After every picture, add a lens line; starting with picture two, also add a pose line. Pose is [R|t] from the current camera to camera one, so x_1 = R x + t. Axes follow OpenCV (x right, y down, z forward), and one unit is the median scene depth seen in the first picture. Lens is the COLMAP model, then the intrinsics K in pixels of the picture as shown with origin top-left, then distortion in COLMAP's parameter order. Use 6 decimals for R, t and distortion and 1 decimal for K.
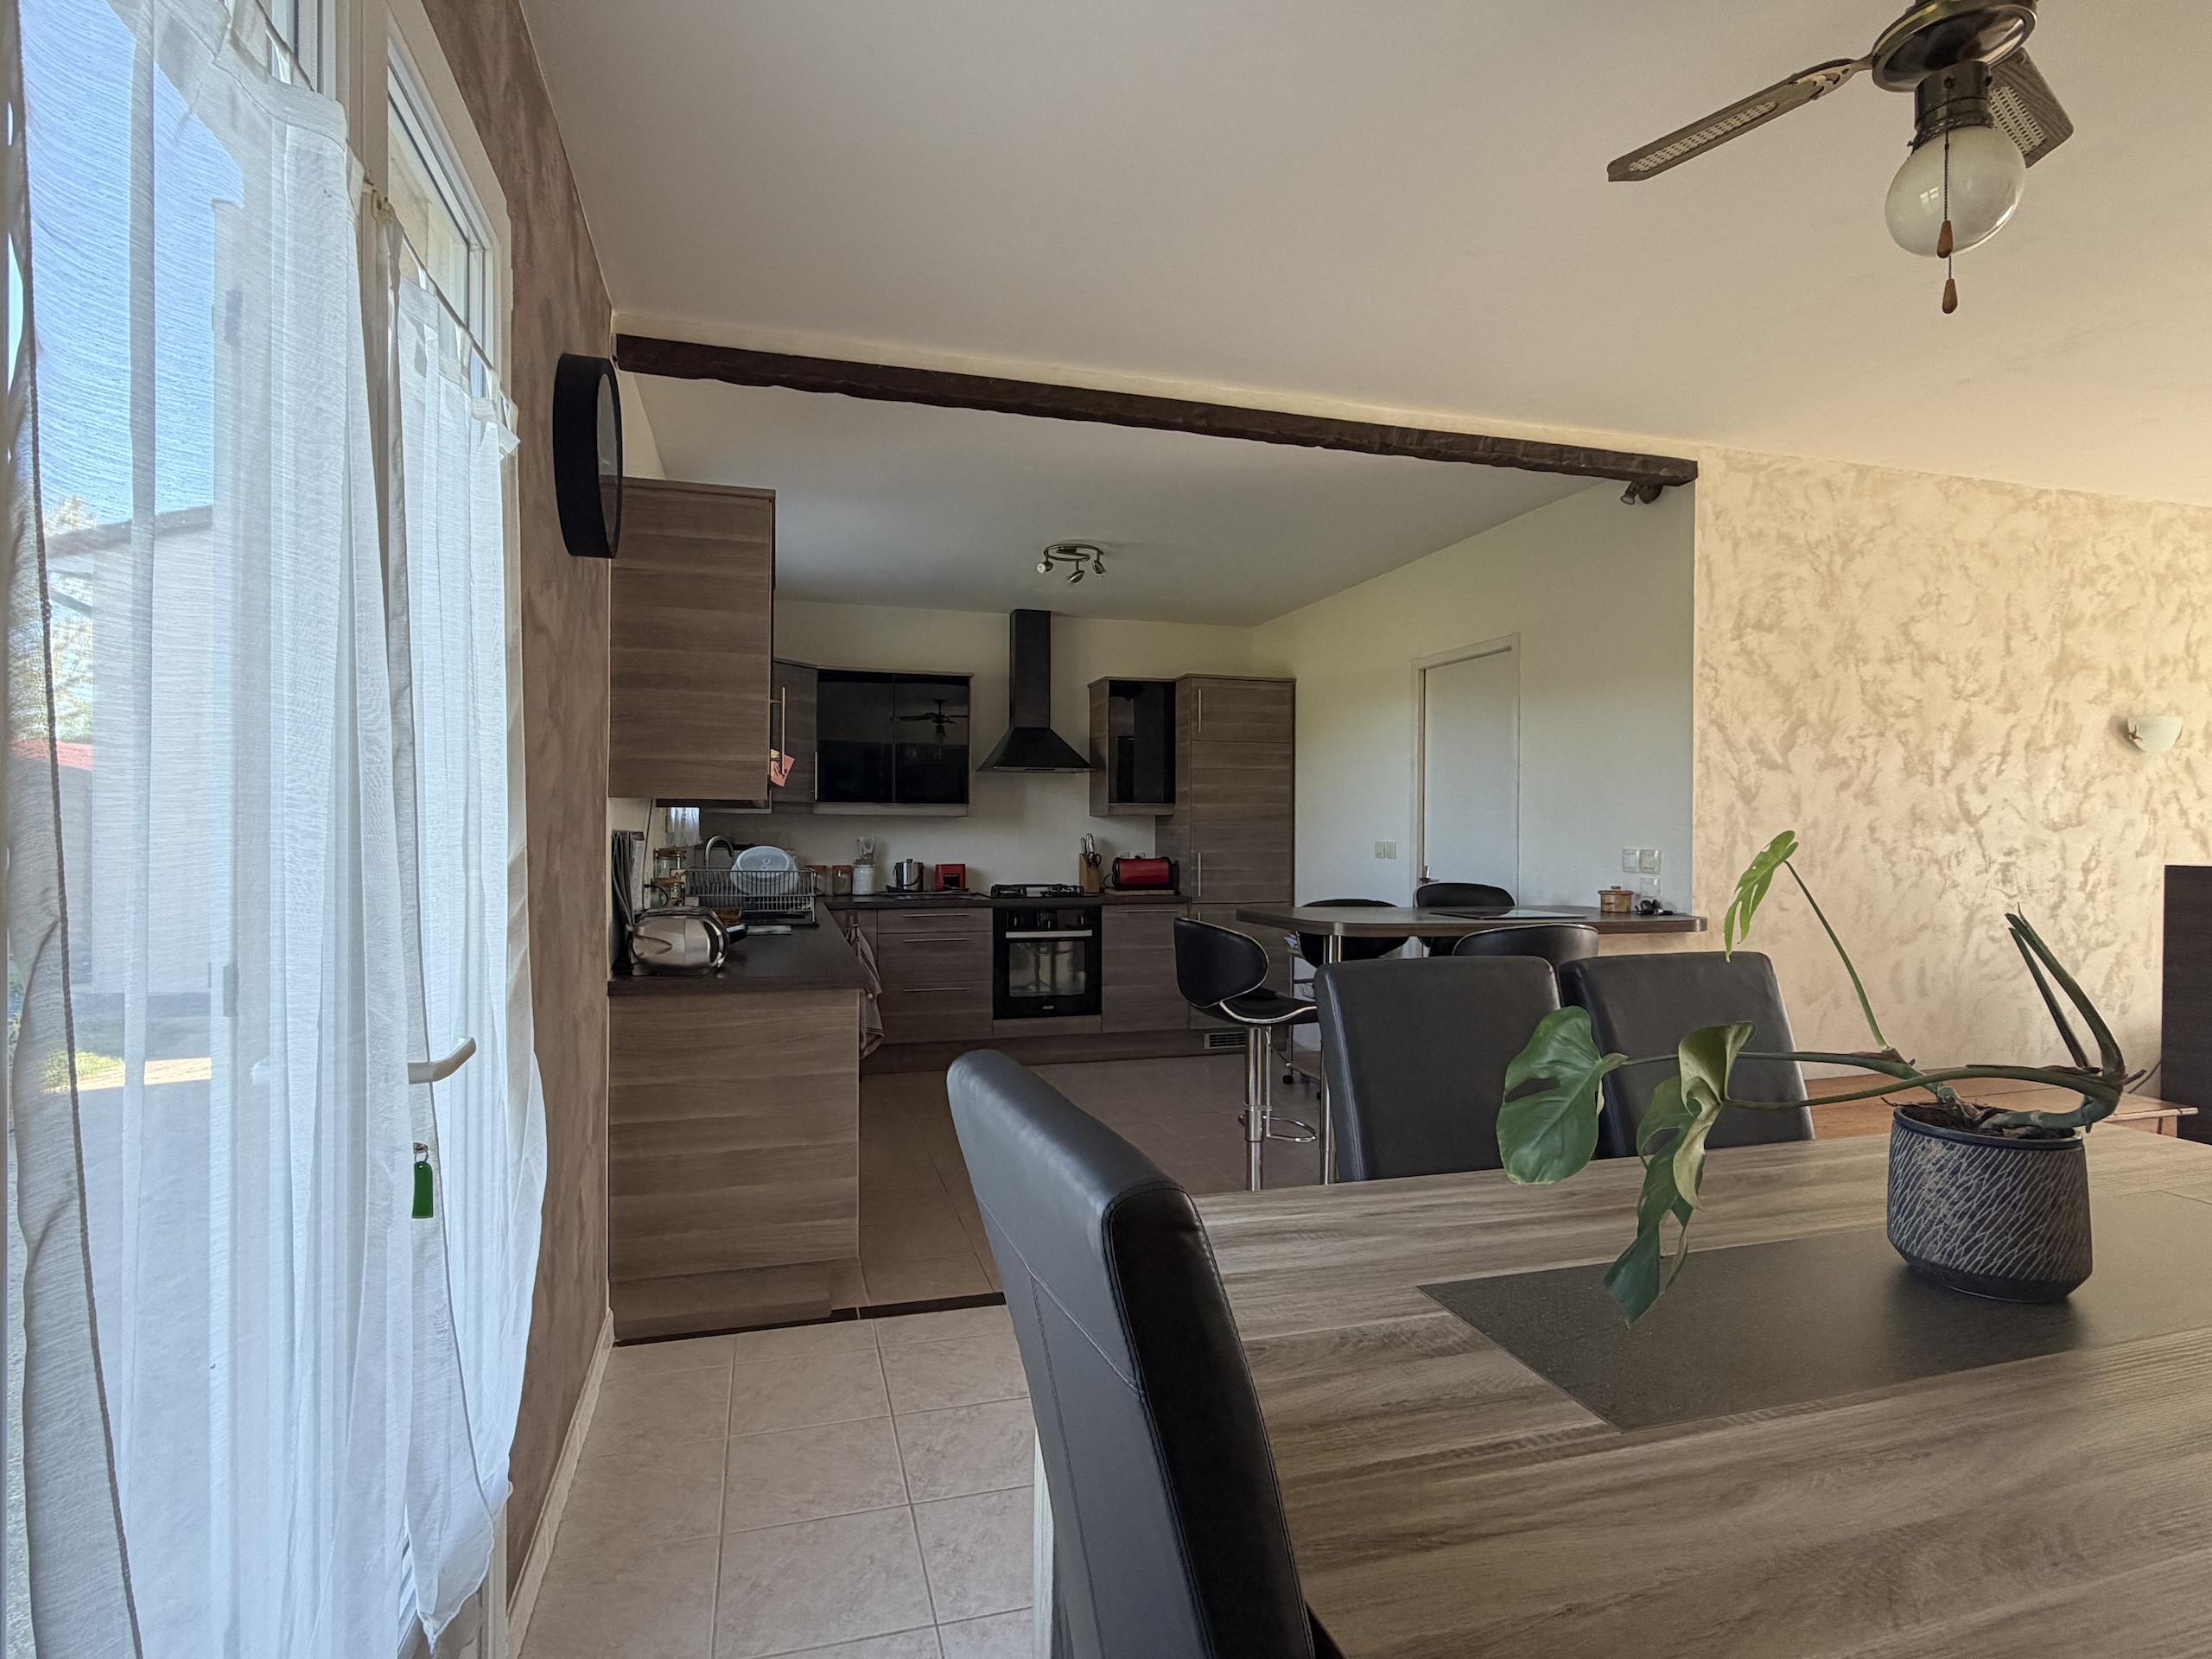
lens RADIAL K [[1134.1, 0, 1108.5], [0, 1134.1, 838.4], [0, 0, 1]] dist [0.001684, 0.000638]
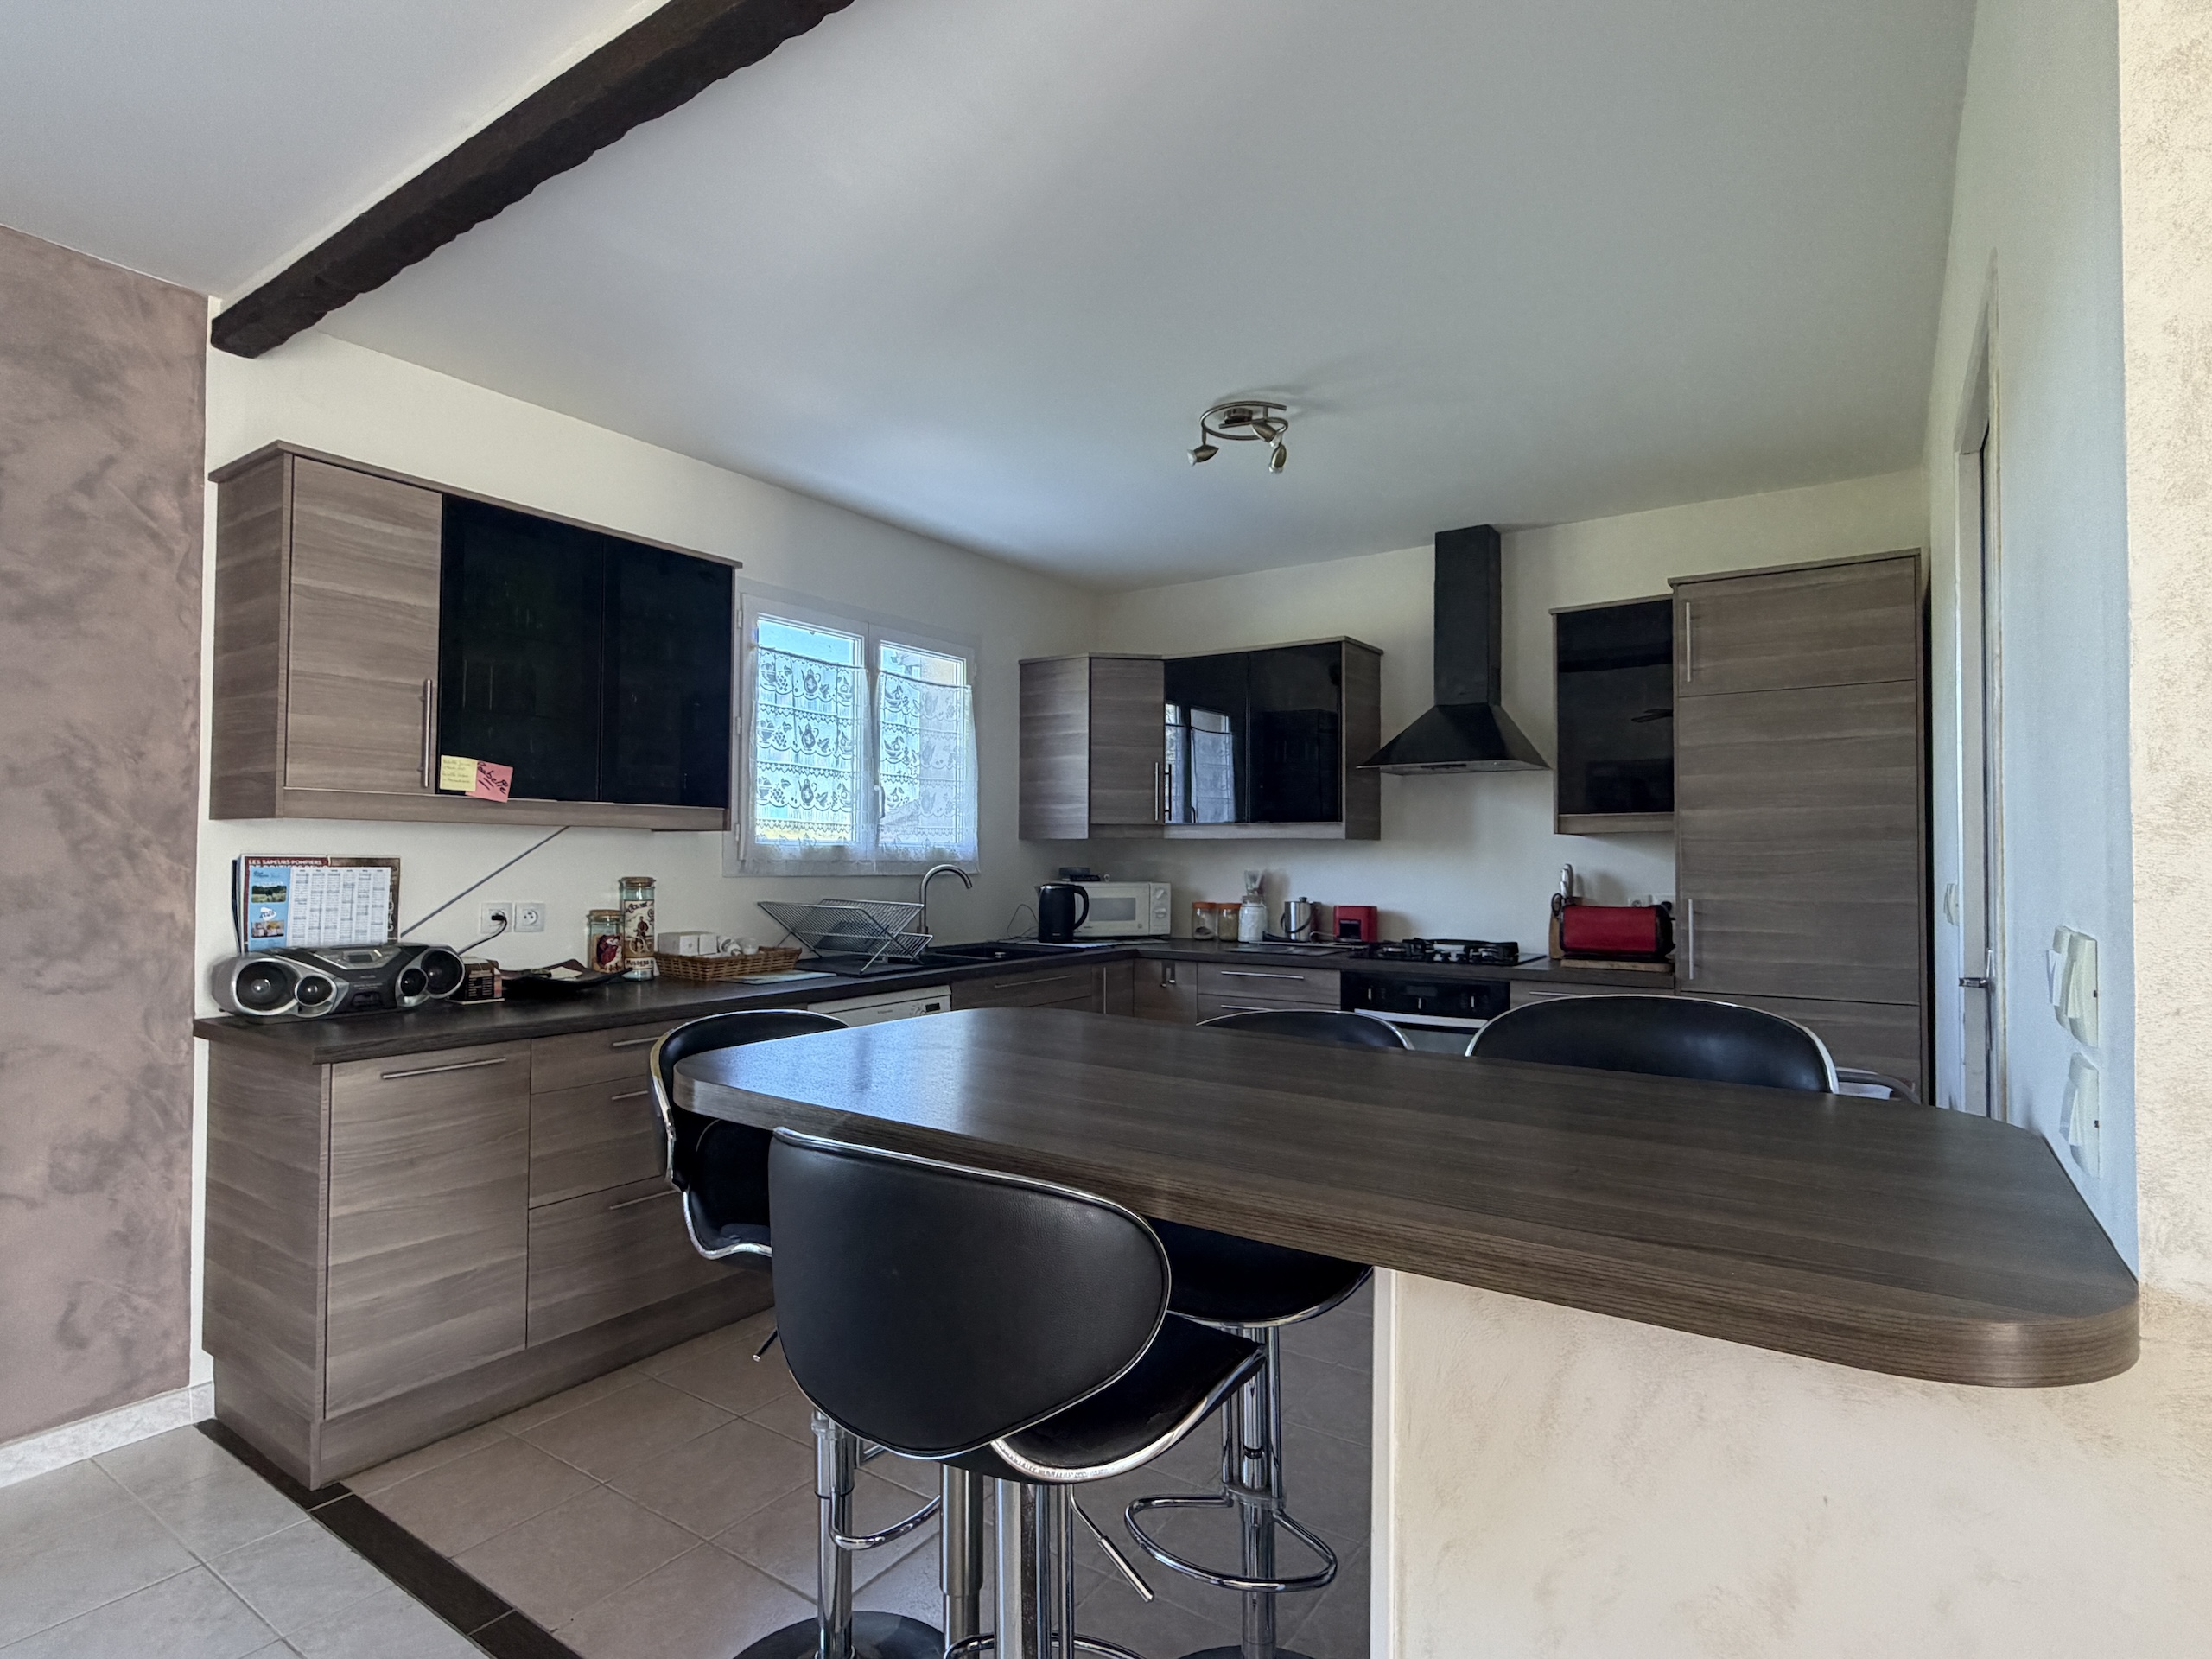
lens RADIAL K [[1134.1, 0, 1108.5], [0, 1134.1, 838.4], [0, 0, 1]] dist [0.001684, 0.000638]
pose [[0.633929, -0.014364, -0.773258, 0.323579], [-0.006236, 0.999700, -0.023683, -0.002034], [0.773366, 0.019835, 0.633649, 0.428119]]
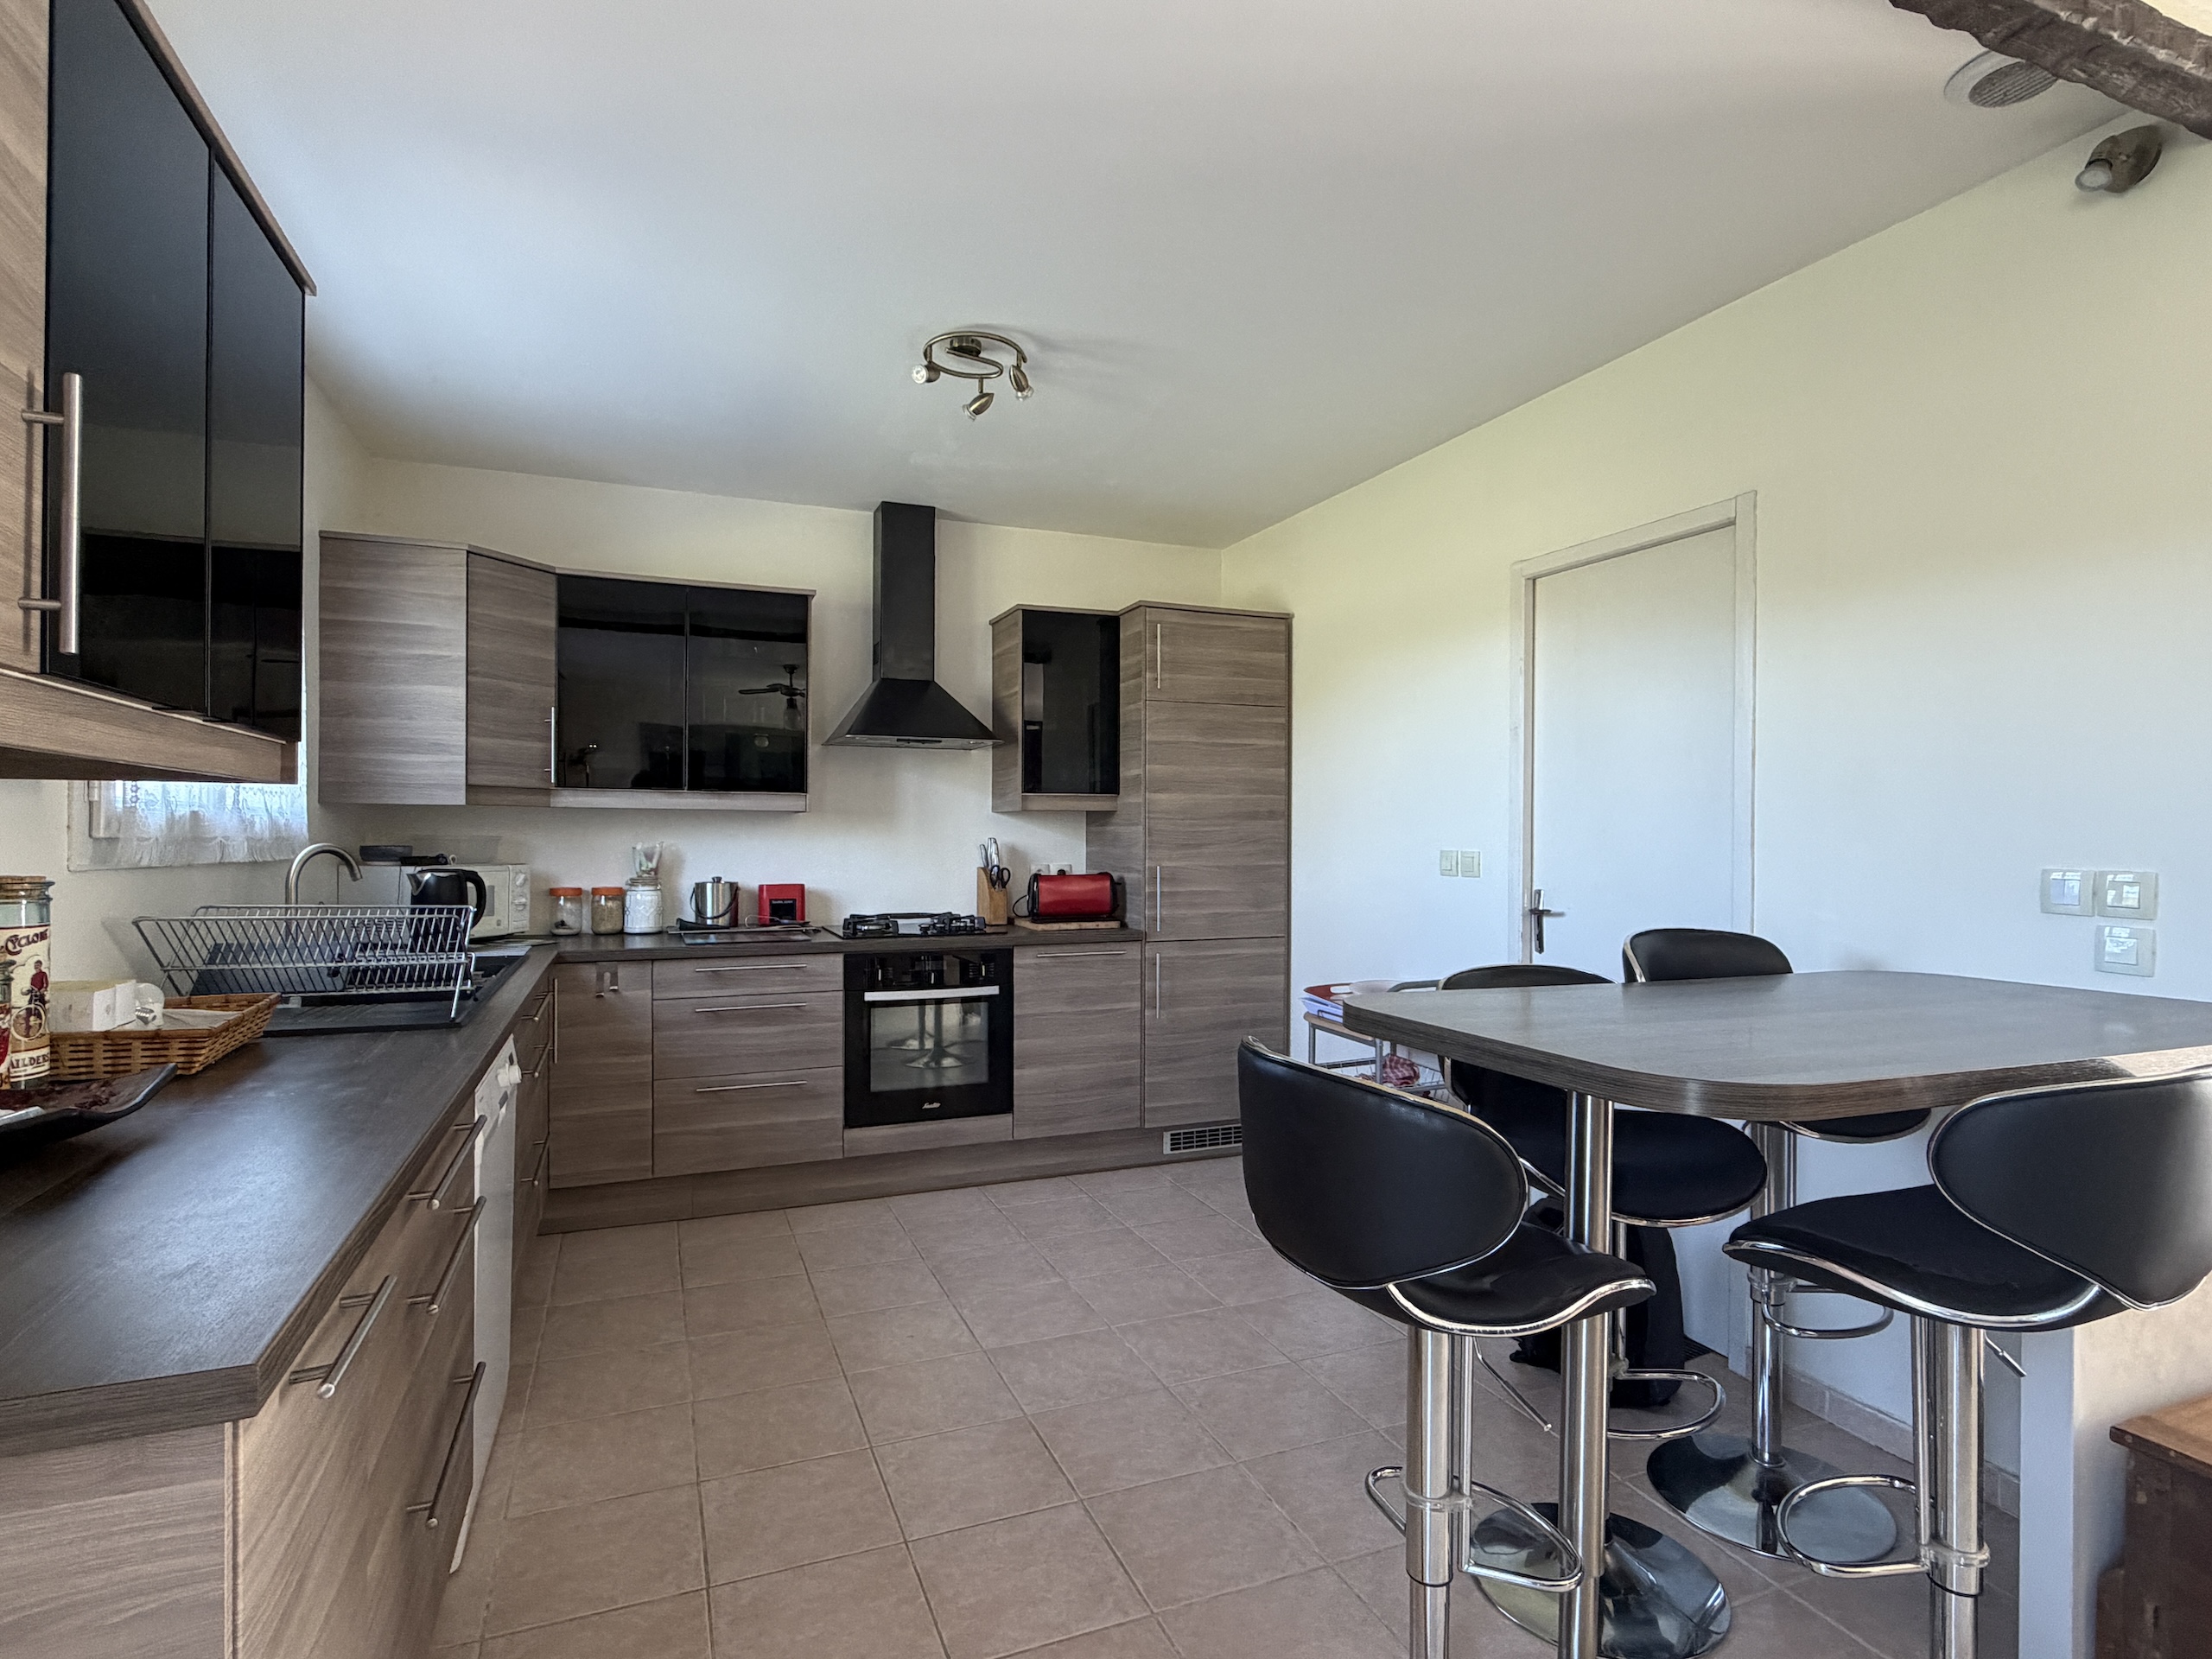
lens RADIAL K [[1134.1, 0, 1108.5], [0, 1134.1, 838.4], [0, 0, 1]] dist [0.001684, 0.000638]
pose [[0.994757, 0.000063, 0.102269, -0.017812], [0.000154, 0.999998, -0.002115, -0.002613], [-0.102269, 0.002120, 0.994755, 0.328453]]
